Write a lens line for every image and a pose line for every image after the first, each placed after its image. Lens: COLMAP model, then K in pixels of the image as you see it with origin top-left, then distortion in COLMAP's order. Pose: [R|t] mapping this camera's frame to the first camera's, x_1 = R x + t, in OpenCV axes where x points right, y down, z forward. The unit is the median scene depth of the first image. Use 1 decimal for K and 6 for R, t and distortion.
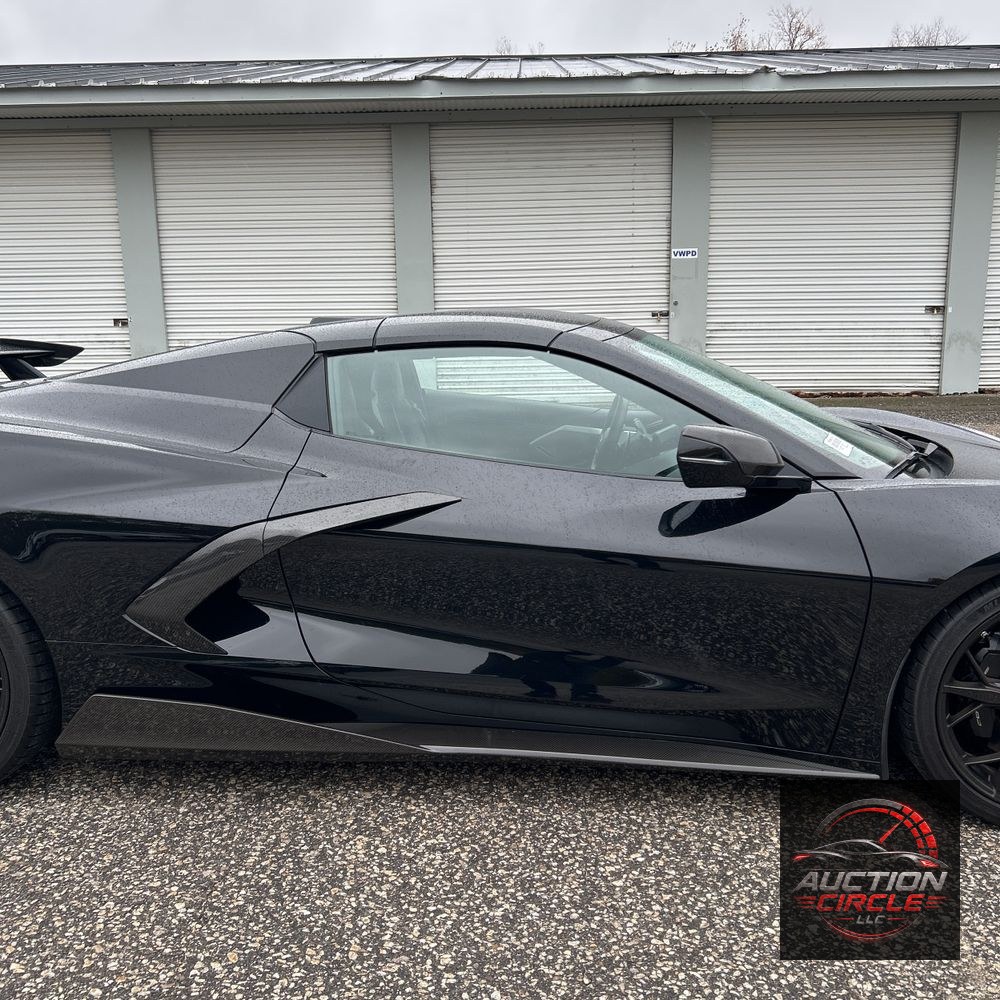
lens RADIAL K [[1009.5, 0, 493.5], [0, 1009.5, 502.2], [0, 0, 1]] dist [0.062292, -0.067408]
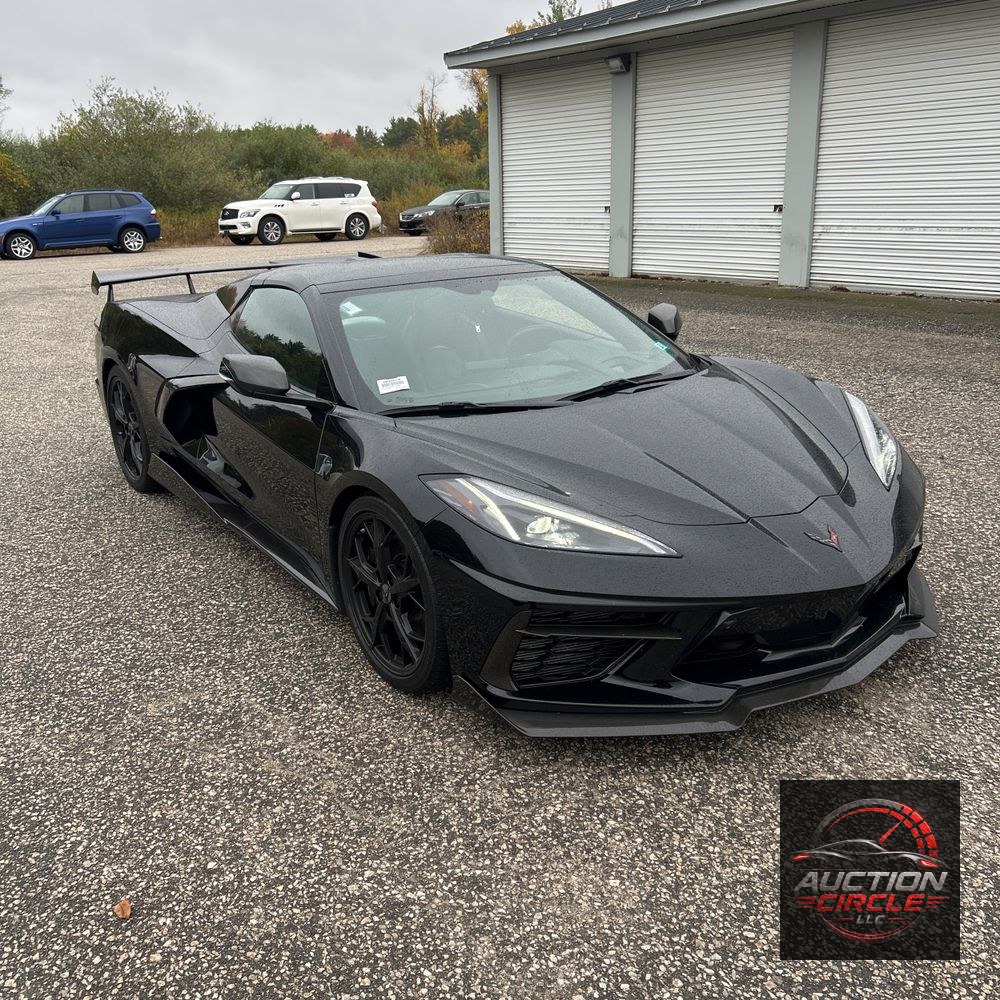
lens RADIAL K [[1015.9, 0, 494.4], [0, 1015.9, 496.5], [0, 0, 1]] dist [0.039739, -0.033358]
pose [[0.625476, 0.227434, -0.746360, 0.927229], [-0.128483, 0.973538, 0.188987, -0.116165], [0.769592, -0.022312, 0.638146, 0.140311]]
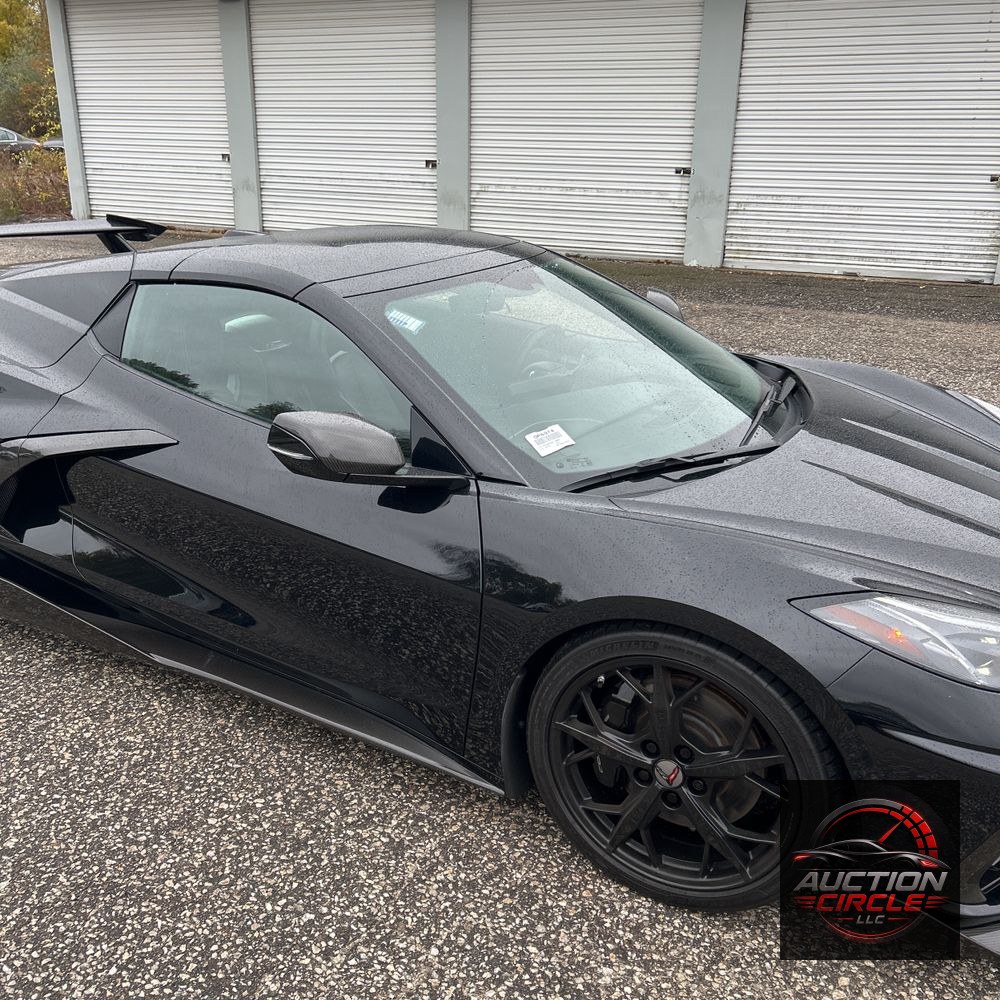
lens RADIAL K [[1015.9, 0, 494.4], [0, 1015.9, 496.5], [0, 0, 1]] dist [0.039739, -0.033358]
pose [[0.910195, 0.167603, -0.378754, 0.402178], [-0.105573, 0.978144, 0.179134, -0.102162], [0.400500, -0.123061, 0.907996, 0.093659]]
